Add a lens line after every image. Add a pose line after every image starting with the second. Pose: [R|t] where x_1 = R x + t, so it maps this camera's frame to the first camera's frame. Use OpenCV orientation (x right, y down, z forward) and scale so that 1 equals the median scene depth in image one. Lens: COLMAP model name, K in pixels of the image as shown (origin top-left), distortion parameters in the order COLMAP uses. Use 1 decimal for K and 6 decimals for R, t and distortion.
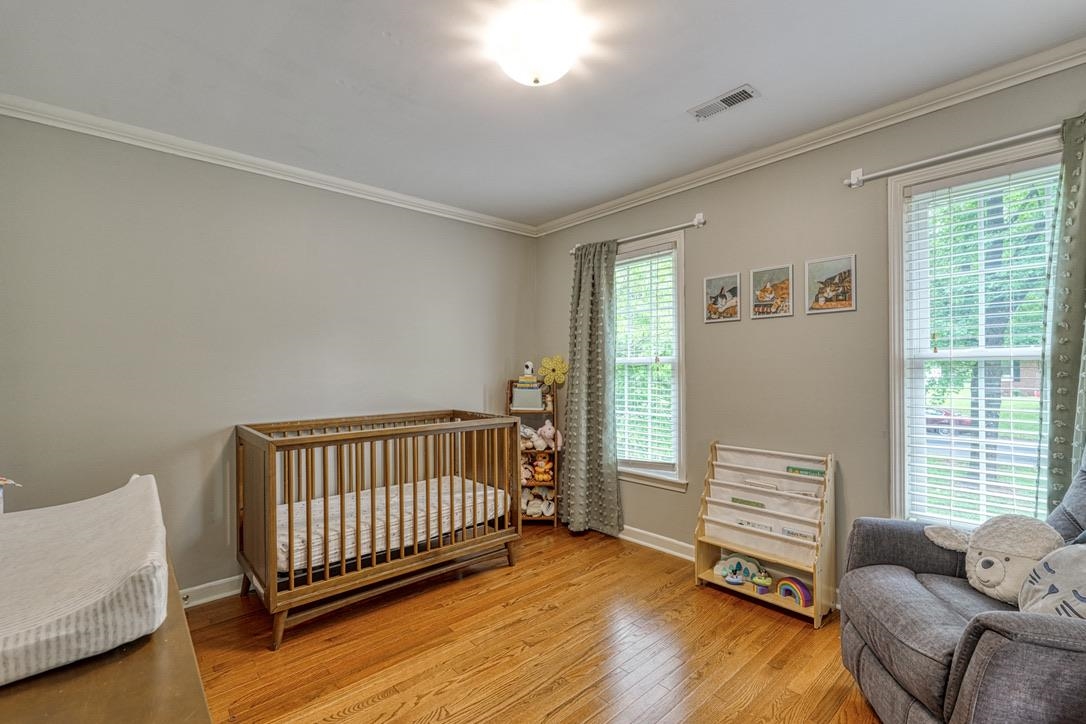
lens RADIAL K [[475.9, 0, 552.9], [0, 475.9, 368.5], [0, 0, 1]] dist [-0.002139, -0.000075]
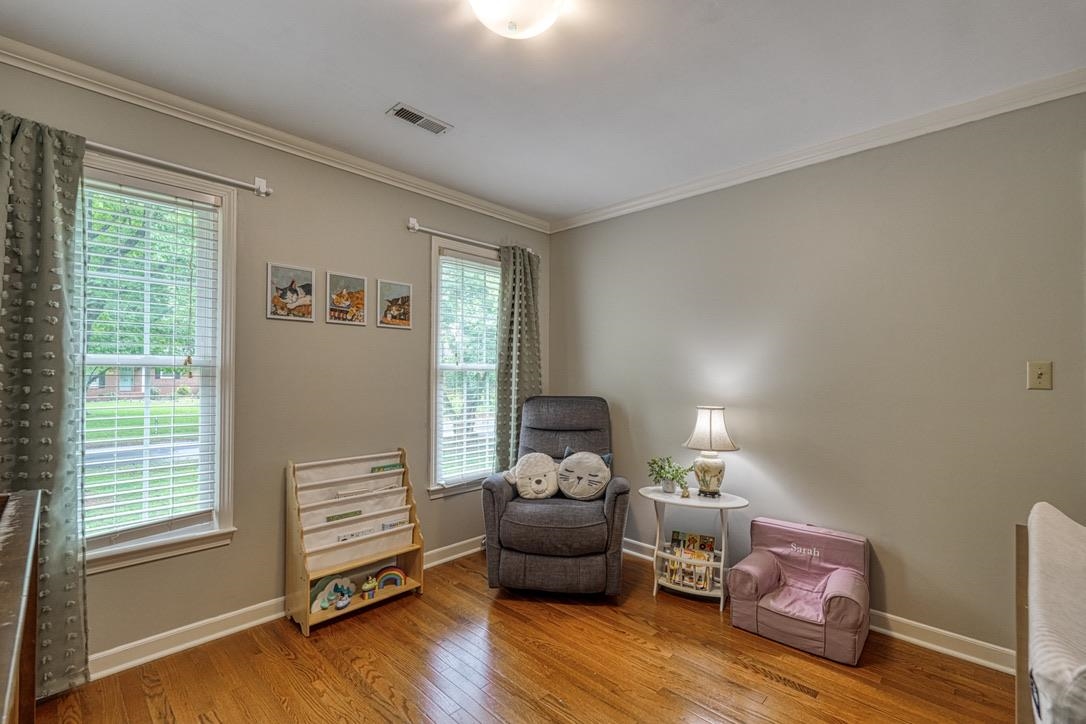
lens RADIAL K [[475.9, 0, 549.9], [0, 475.9, 367.1], [0, 0, 1]] dist [-0.002139, -0.000075]
pose [[-0.067621, 0.024575, 0.997408, -0.559159], [-0.002052, 0.999691, -0.024770, 0.006409], [-0.997709, -0.003722, -0.067550, 0.633560]]
